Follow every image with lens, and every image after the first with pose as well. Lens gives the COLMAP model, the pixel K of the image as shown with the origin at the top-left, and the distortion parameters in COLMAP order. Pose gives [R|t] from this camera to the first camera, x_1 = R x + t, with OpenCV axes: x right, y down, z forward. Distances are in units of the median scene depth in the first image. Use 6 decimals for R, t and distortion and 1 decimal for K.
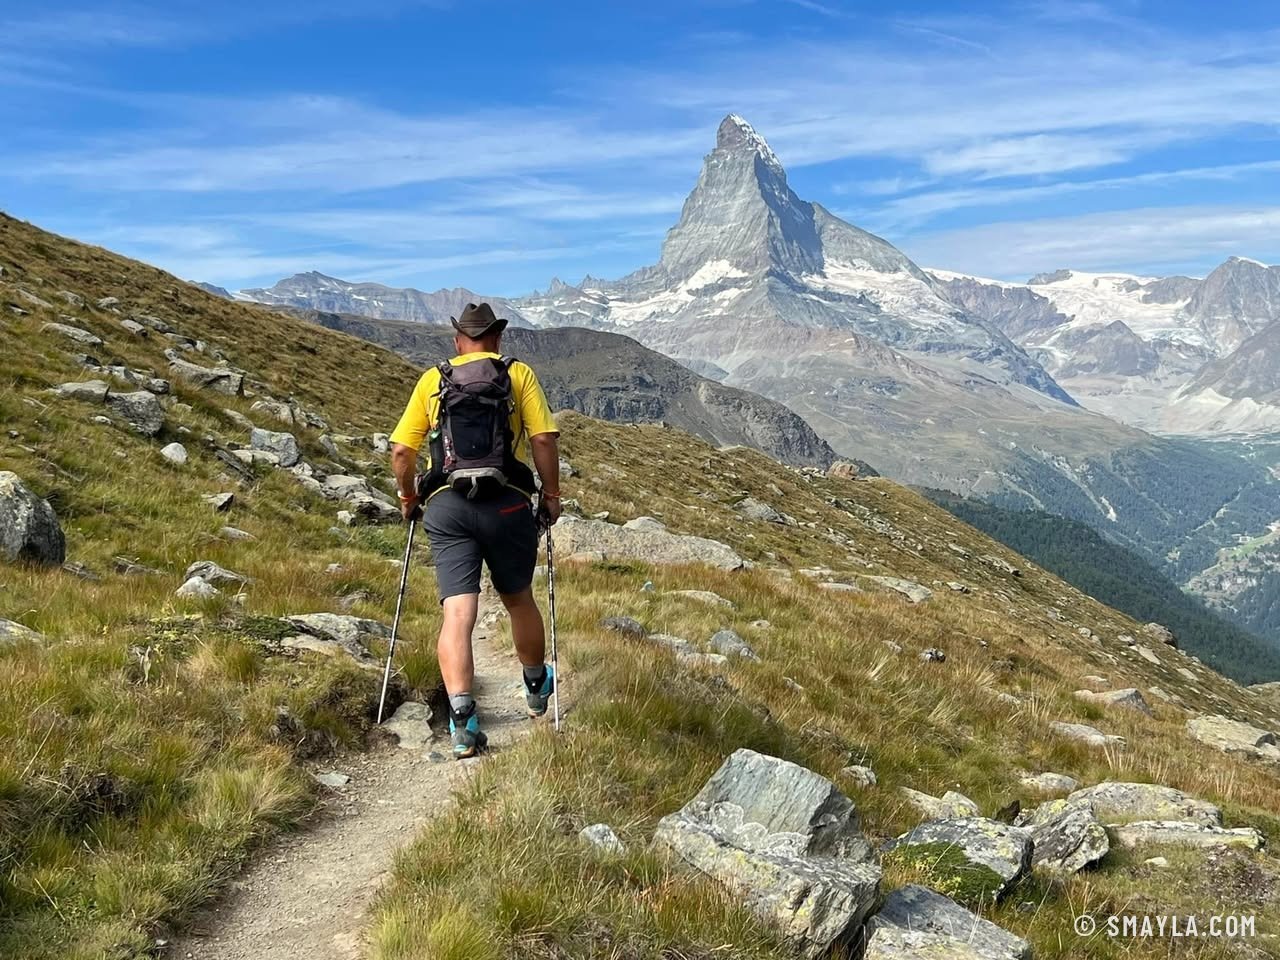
lens RADIAL K [[1867.0, 0, 613.3], [0, 1867.0, 484.4], [0, 0, 1]] dist [0.096386, 0.000000]
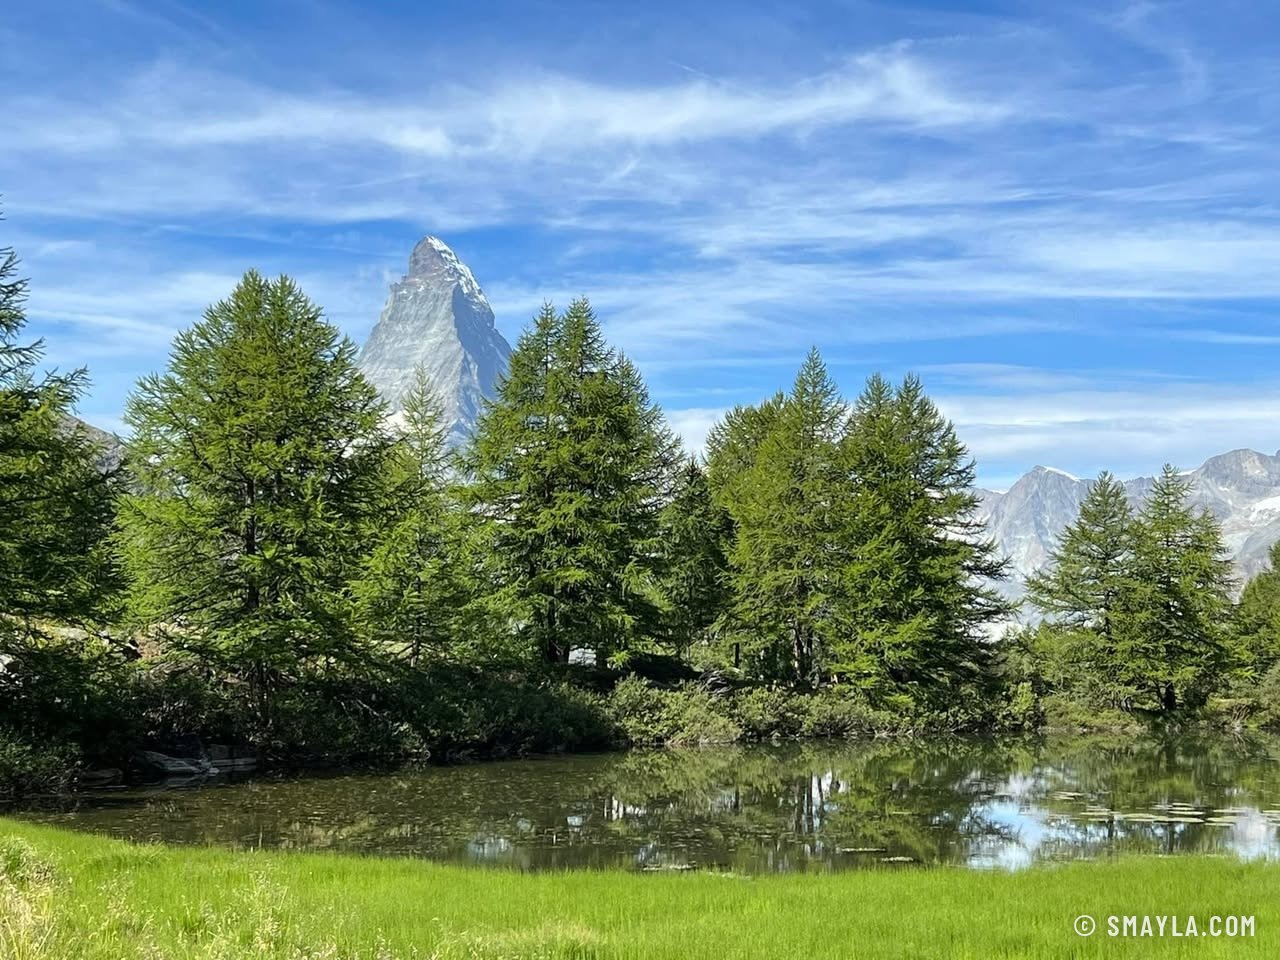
lens RADIAL K [[2140.4, 0, 638.7], [0, 2140.4, 476.6], [0, 0, 1]] dist [0.079390, 0.000000]
pose [[0.991093, 0.060096, 0.118837, 0.052104], [-0.045314, 0.991322, -0.123398, 0.012601], [-0.125221, 0.116914, 0.985216, 0.111523]]
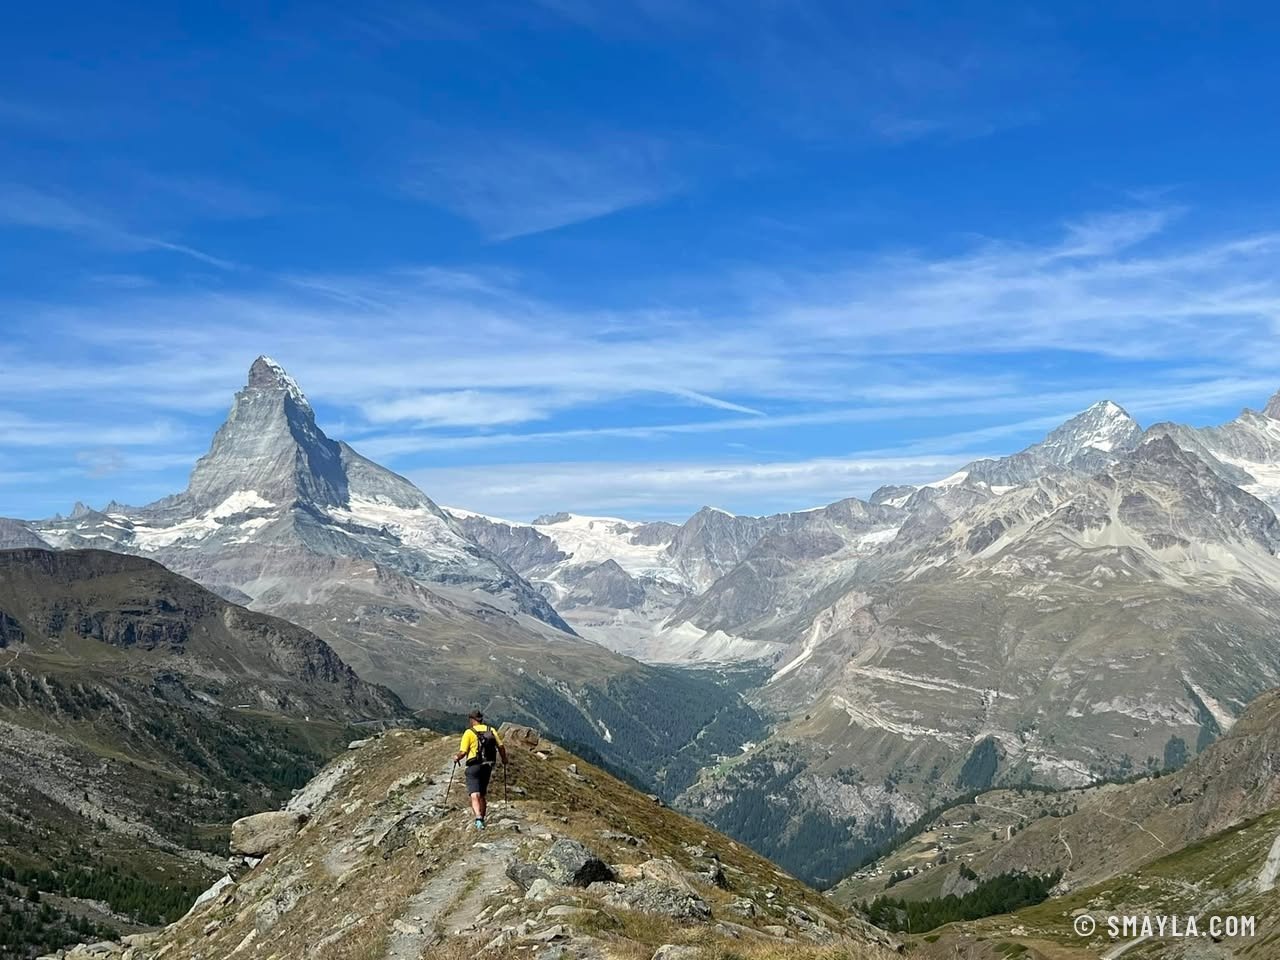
lens RADIAL K [[1728.1, 0, 642.1], [0, 1728.1, 463.1], [0, 0, 1]] dist [0.120382, 0.000000]
pose [[0.960299, 0.043407, 0.275577, -0.000139], [-0.004757, 0.990225, -0.139397, -0.000513], [-0.278934, 0.132552, 0.951118, 0.009737]]
